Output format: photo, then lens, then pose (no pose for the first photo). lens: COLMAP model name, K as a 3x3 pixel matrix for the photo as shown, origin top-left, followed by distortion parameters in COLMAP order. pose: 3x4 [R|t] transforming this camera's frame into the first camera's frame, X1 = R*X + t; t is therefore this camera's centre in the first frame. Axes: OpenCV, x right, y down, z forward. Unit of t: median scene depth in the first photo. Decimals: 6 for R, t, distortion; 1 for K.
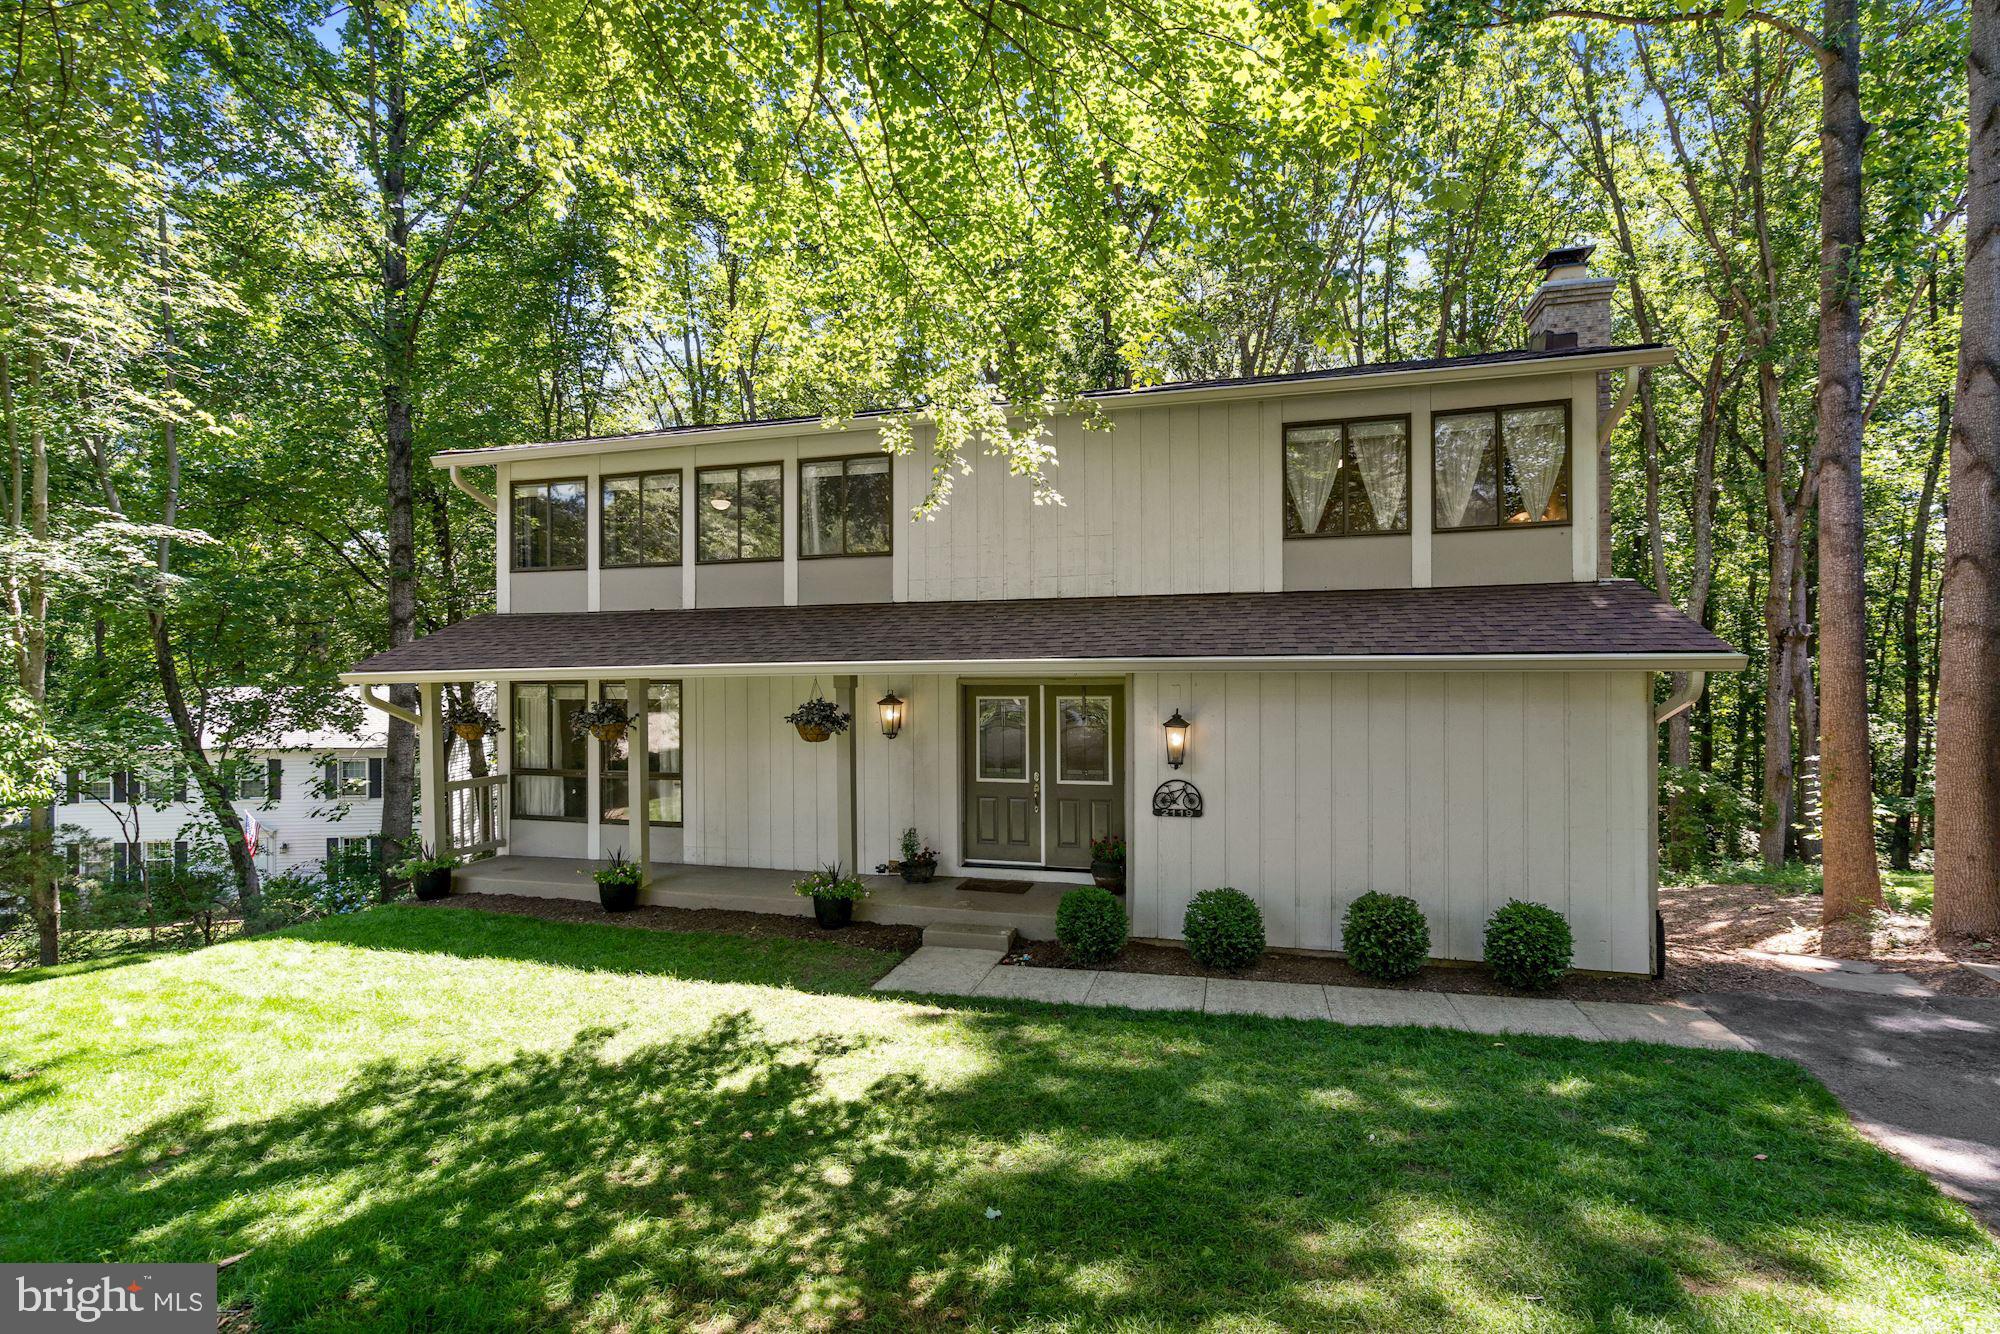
lens RADIAL K [[925.2, 0, 994.6], [0, 925.2, 682.1], [0, 0, 1]] dist [0.002099, -0.000090]
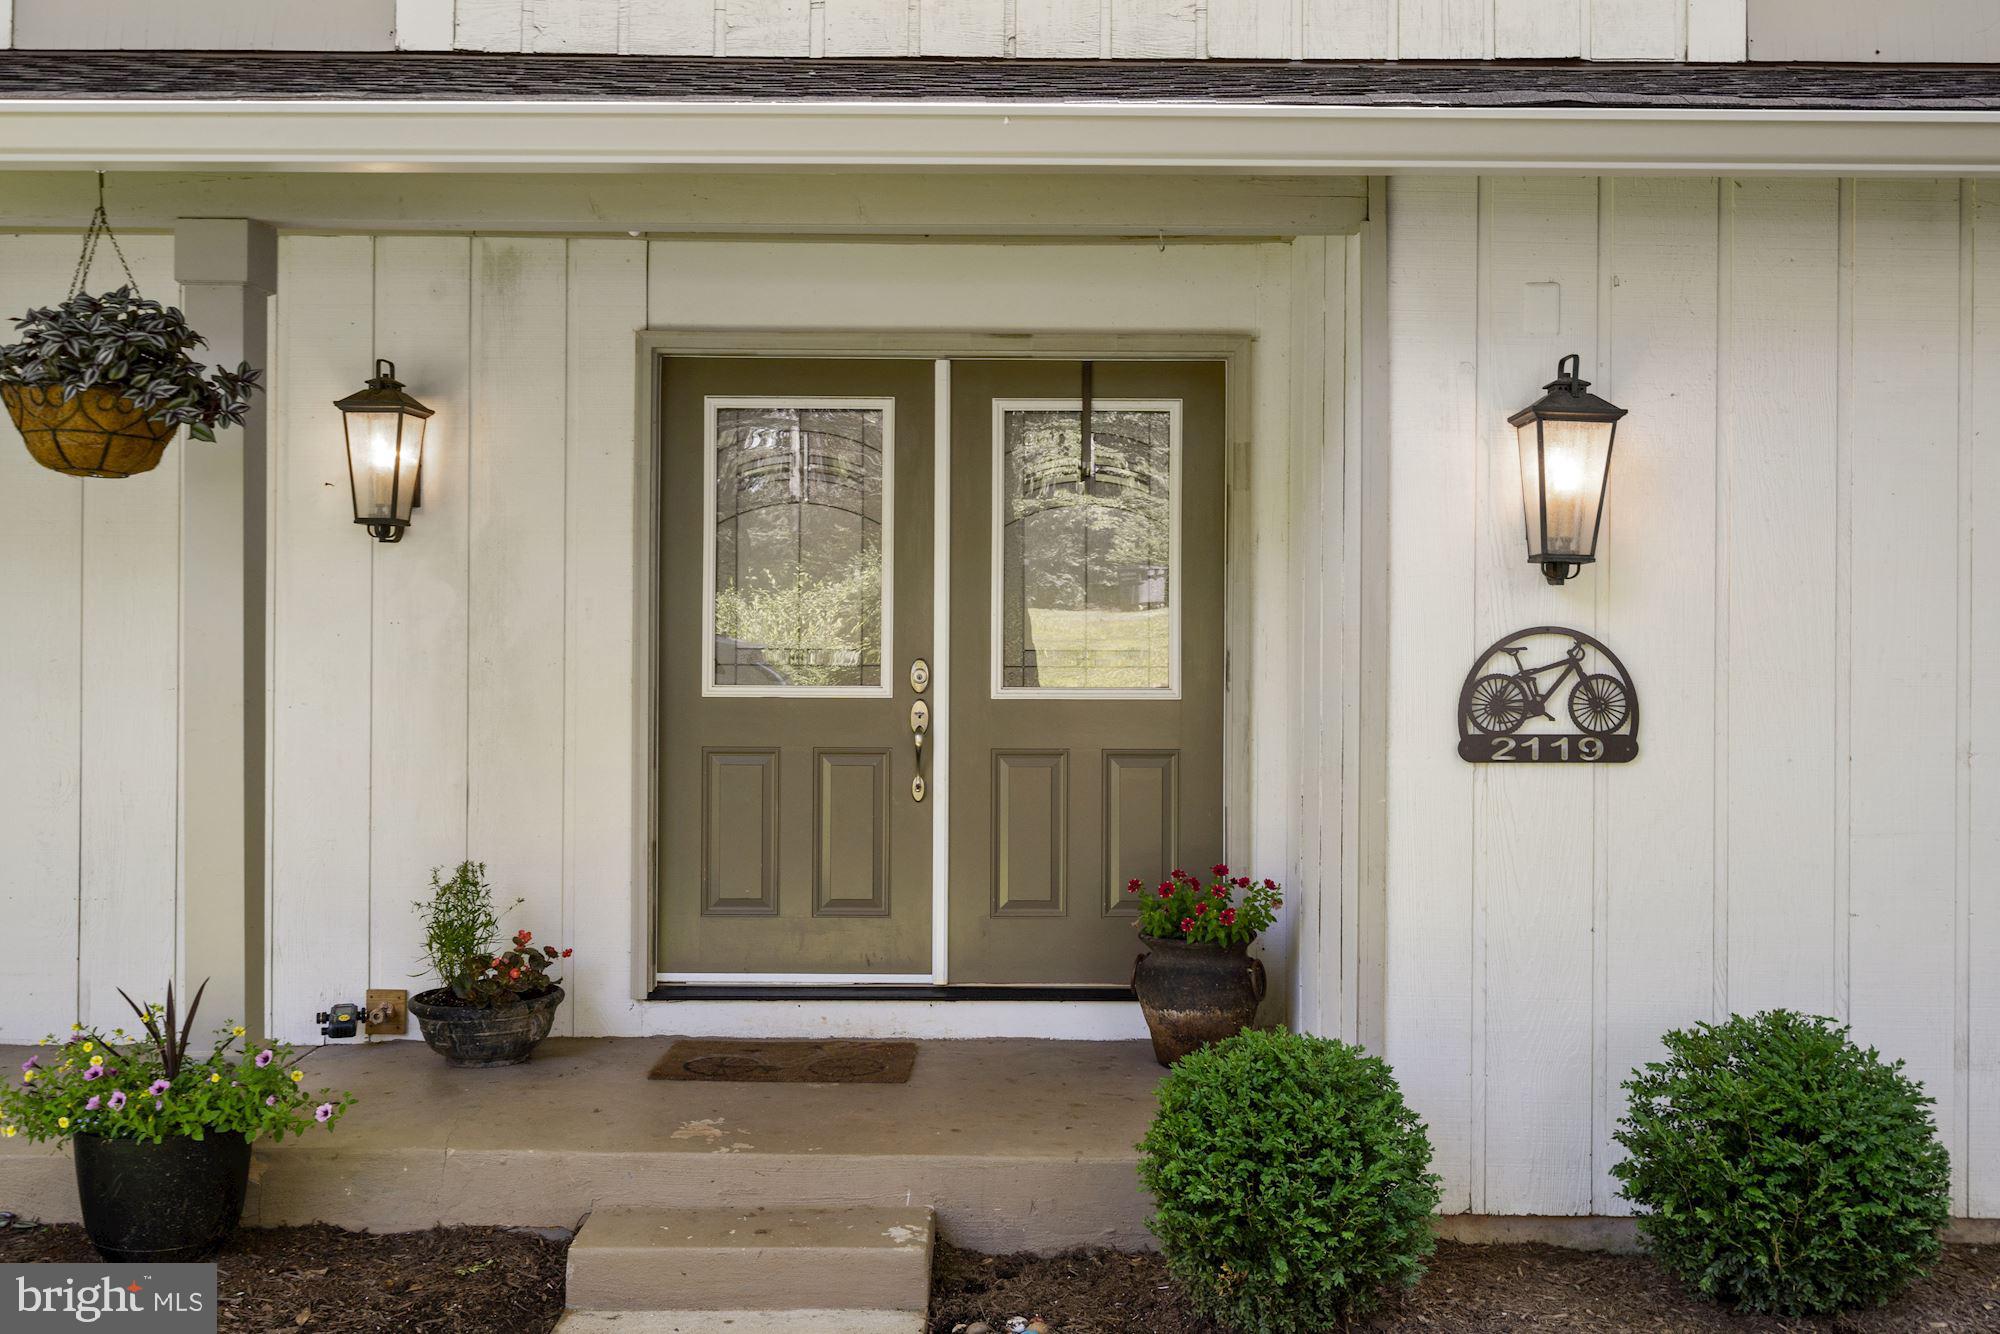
lens RADIAL K [[1878.9, 0, 1000.0], [0, 1878.9, 667.0], [0, 0, 1]] dist [-0.008308, -0.000024]
pose [[0.962296, 0.007045, 0.271912, -0.097449], [-0.007337, 0.999973, 0.000059, 0.107273], [-0.271905, -0.002052, 0.962322, 0.464687]]
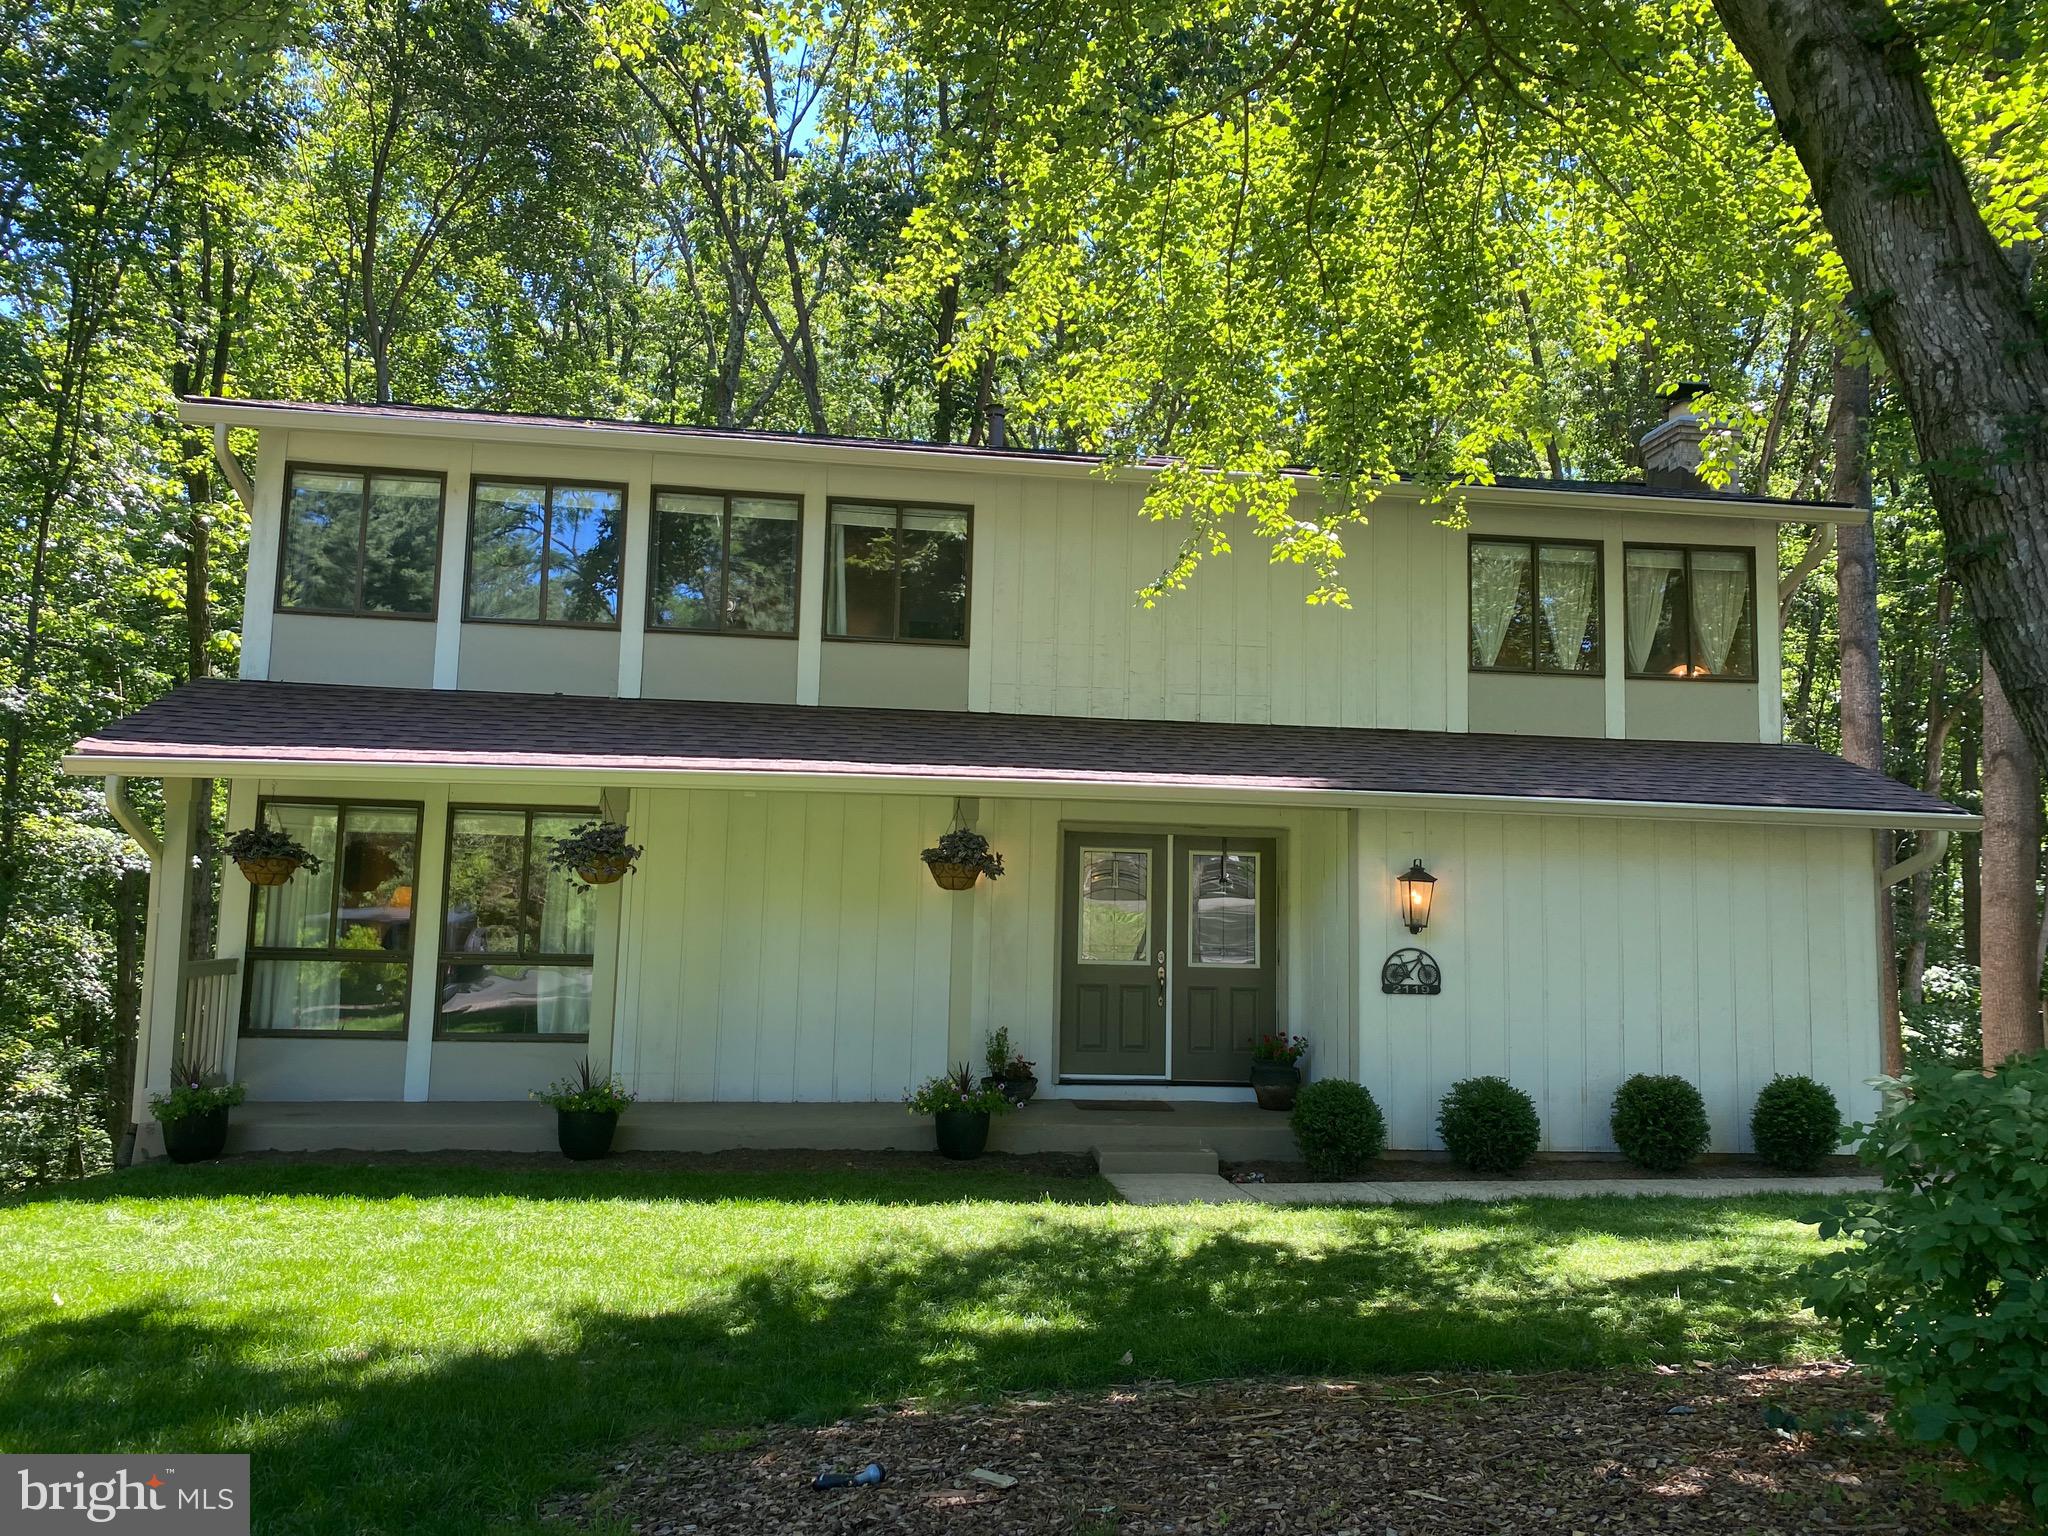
lens RADIAL K [[1583.0, 0, 1016.2], [0, 1583.0, 764.4], [0, 0, 1]] dist [0.070260, -0.002948]
pose [[0.917533, 0.066995, 0.391977, -0.621193], [-0.029009, 0.994357, -0.102046, 0.088281], [-0.396601, 0.082259, 0.914298, -0.146495]]
